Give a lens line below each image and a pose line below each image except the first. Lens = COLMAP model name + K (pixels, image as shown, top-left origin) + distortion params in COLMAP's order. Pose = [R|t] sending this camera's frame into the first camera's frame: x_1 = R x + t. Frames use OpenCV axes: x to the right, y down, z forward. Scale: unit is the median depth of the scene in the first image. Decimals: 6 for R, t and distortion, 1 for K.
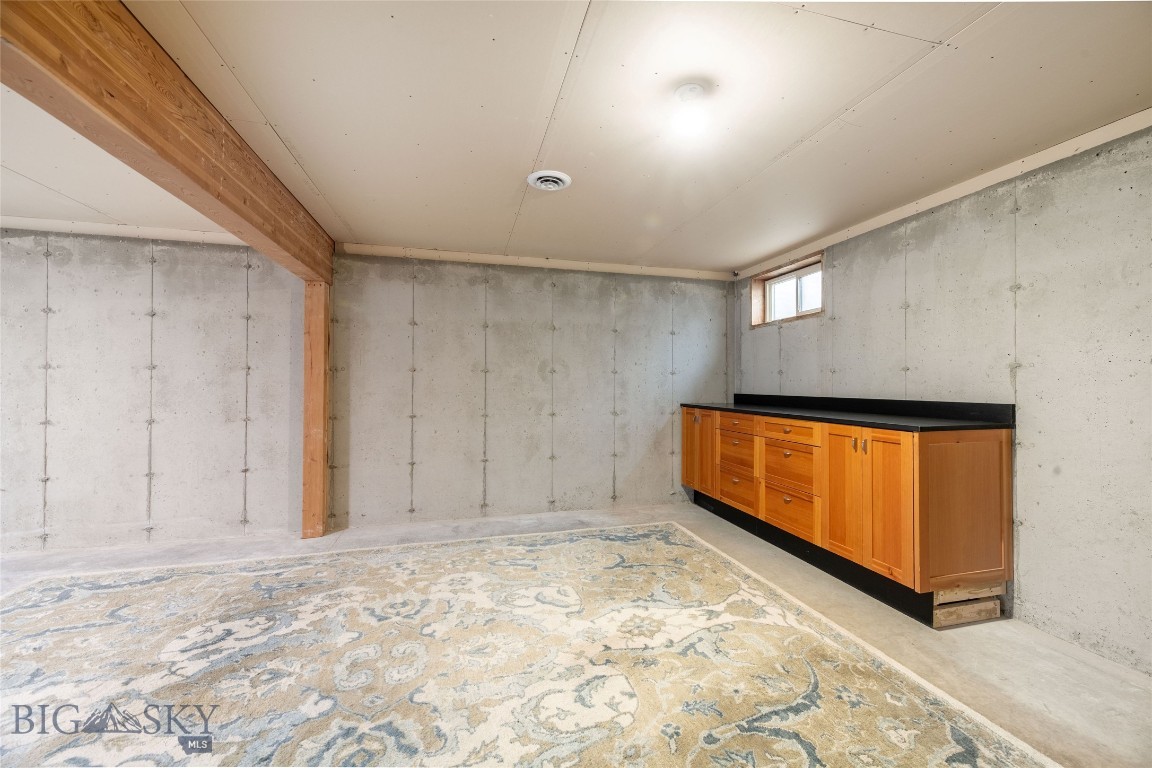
lens RADIAL K [[459.6, 0, 589.7], [0, 459.6, 380.3], [0, 0, 1]] dist [0.009365, -0.000579]
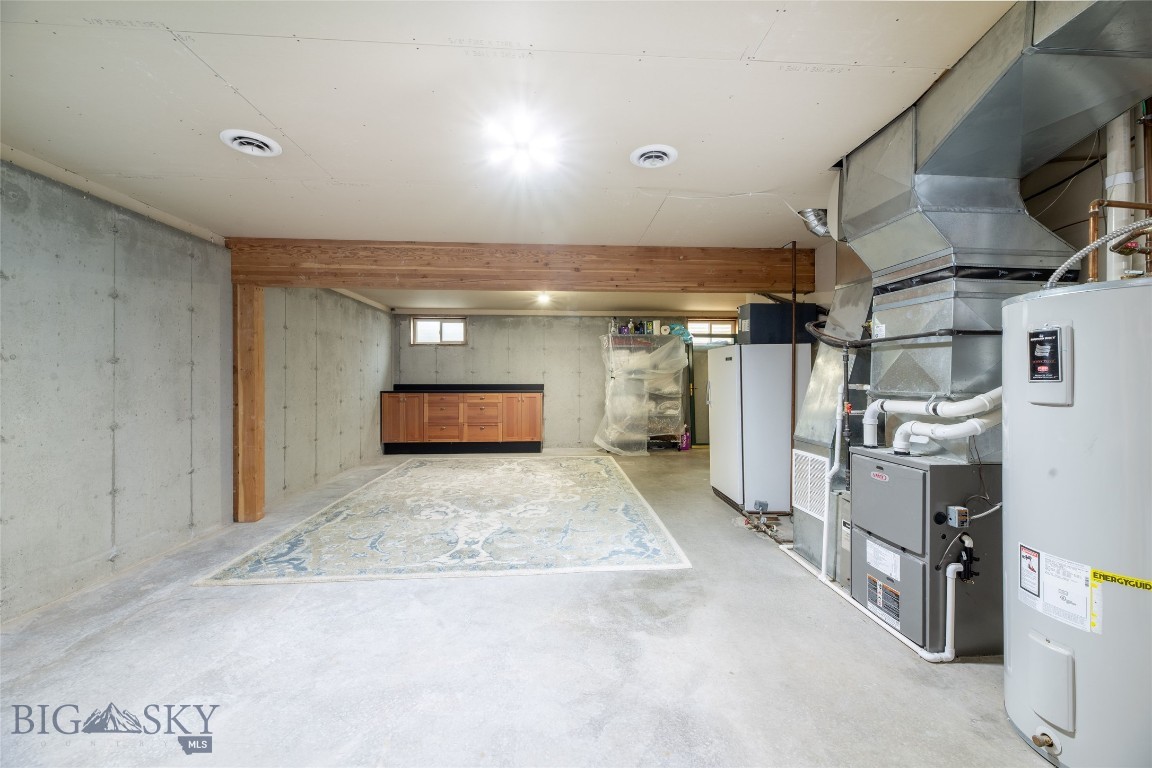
lens RADIAL K [[459.6, 0, 589.7], [0, 459.6, 380.3], [0, 0, 1]] dist [0.009365, -0.000579]
pose [[0.197442, -0.008654, 0.980276, -1.585189], [-0.007300, 0.999920, 0.010298, -0.008091], [-0.980287, -0.009189, 0.197363, 0.014786]]
